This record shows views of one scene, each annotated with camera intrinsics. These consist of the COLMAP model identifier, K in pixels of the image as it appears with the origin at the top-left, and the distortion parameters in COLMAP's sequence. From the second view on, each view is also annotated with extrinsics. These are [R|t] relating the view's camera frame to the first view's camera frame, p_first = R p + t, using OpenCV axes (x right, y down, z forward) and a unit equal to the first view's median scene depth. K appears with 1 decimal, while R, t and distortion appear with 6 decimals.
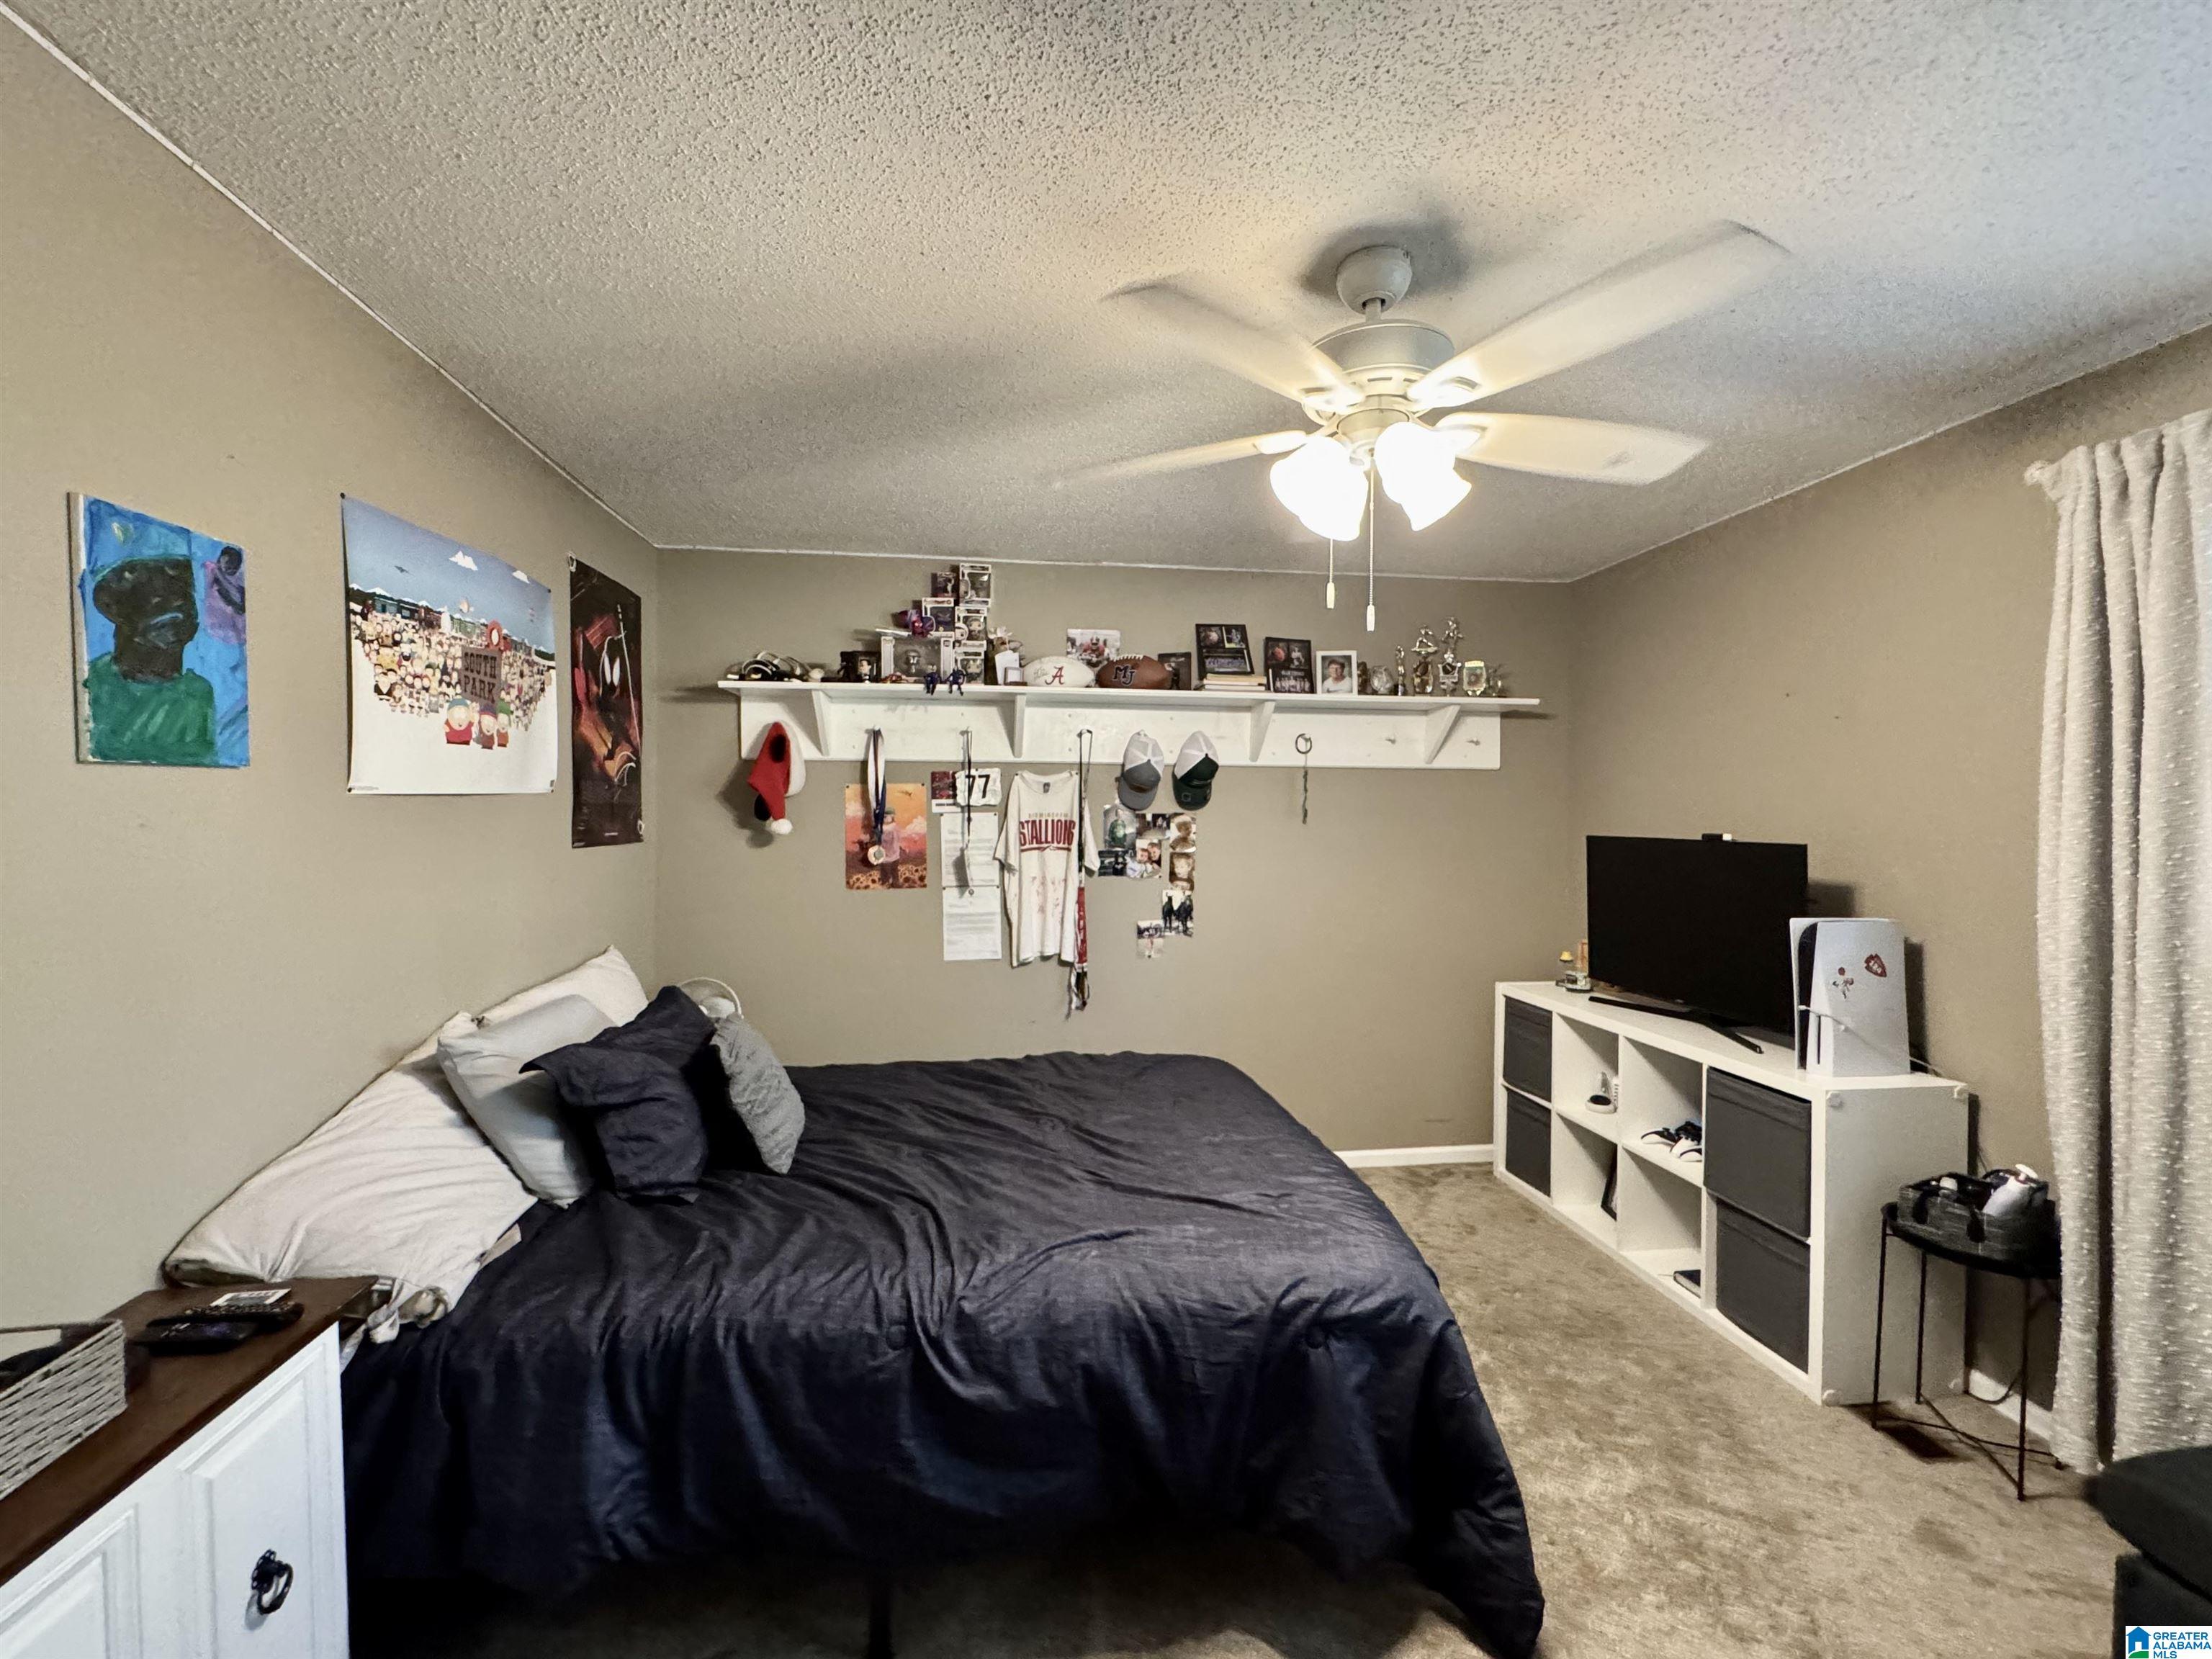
lens RADIAL K [[881.5, 0, 1103.6], [0, 881.5, 827.5], [0, 0, 1]] dist [-0.003529, 0.000524]
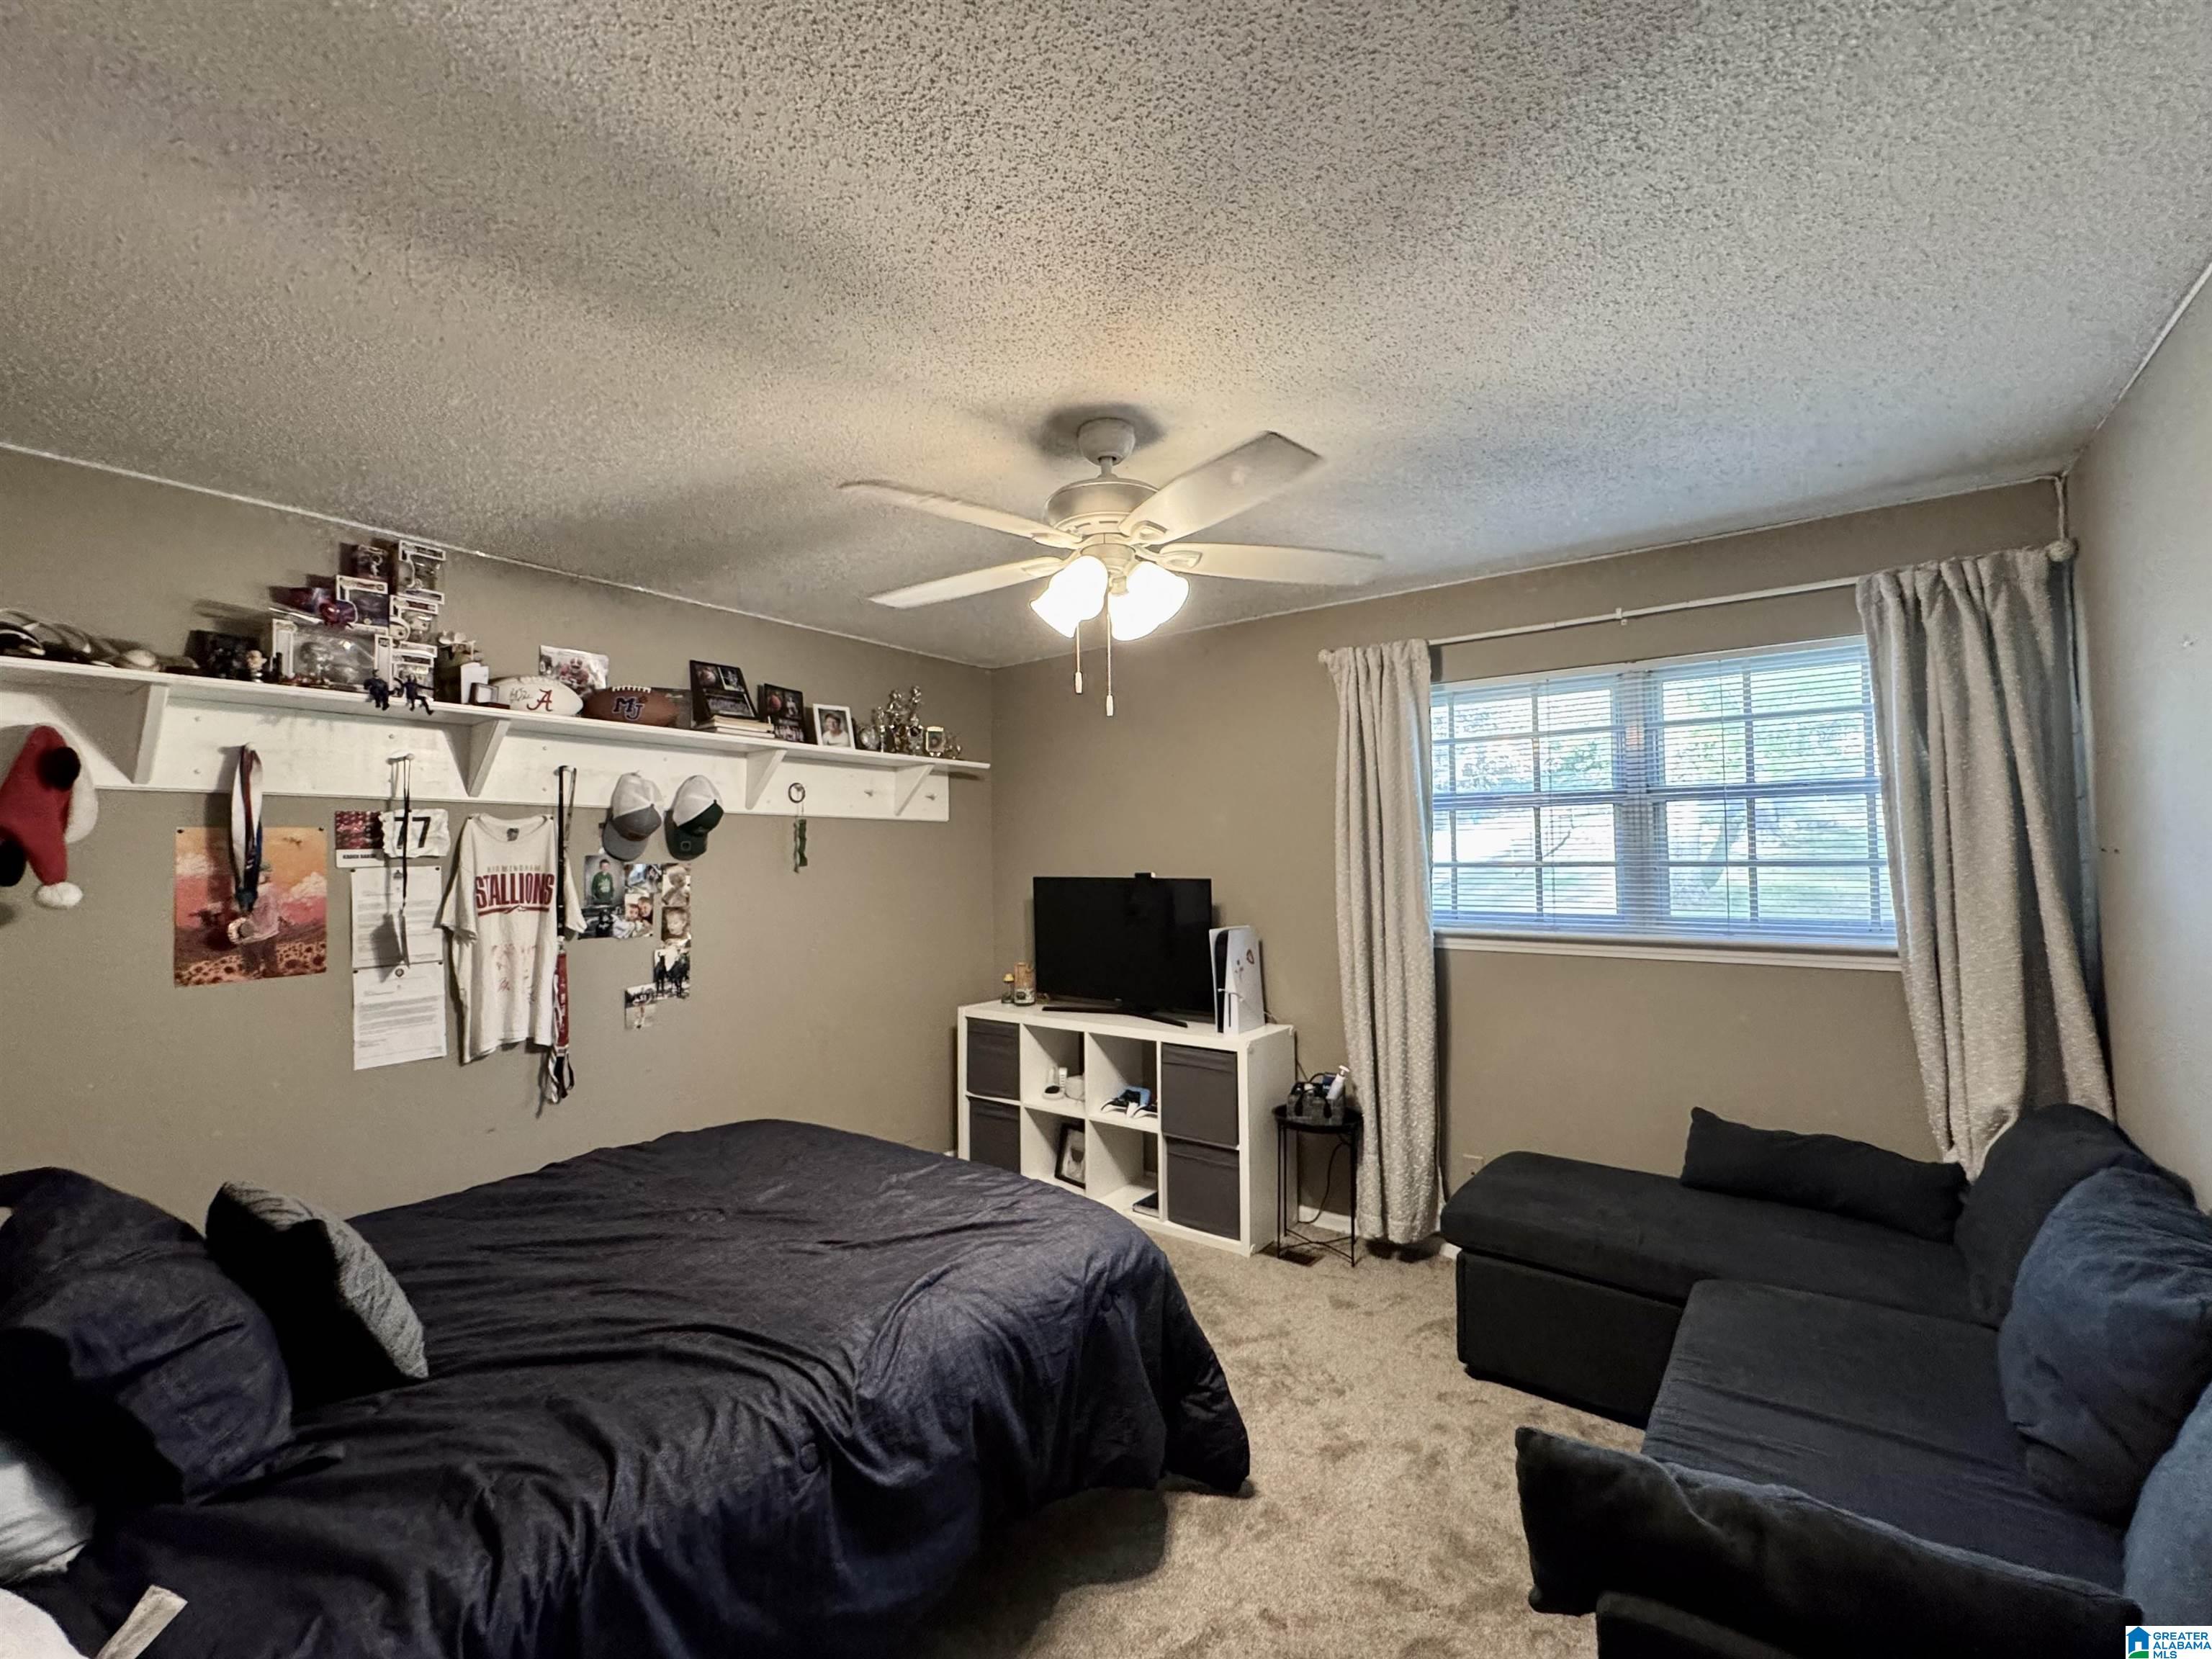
lens RADIAL K [[895.0, 0, 1051.6], [0, 895.0, 835.4], [0, 0, 1]] dist [-0.002901, 0.000331]
pose [[0.728294, 0.007128, 0.685227, -0.397419], [0.022691, 0.999147, -0.034510, -0.007038], [-0.684889, 0.040682, 0.727511, 0.088516]]
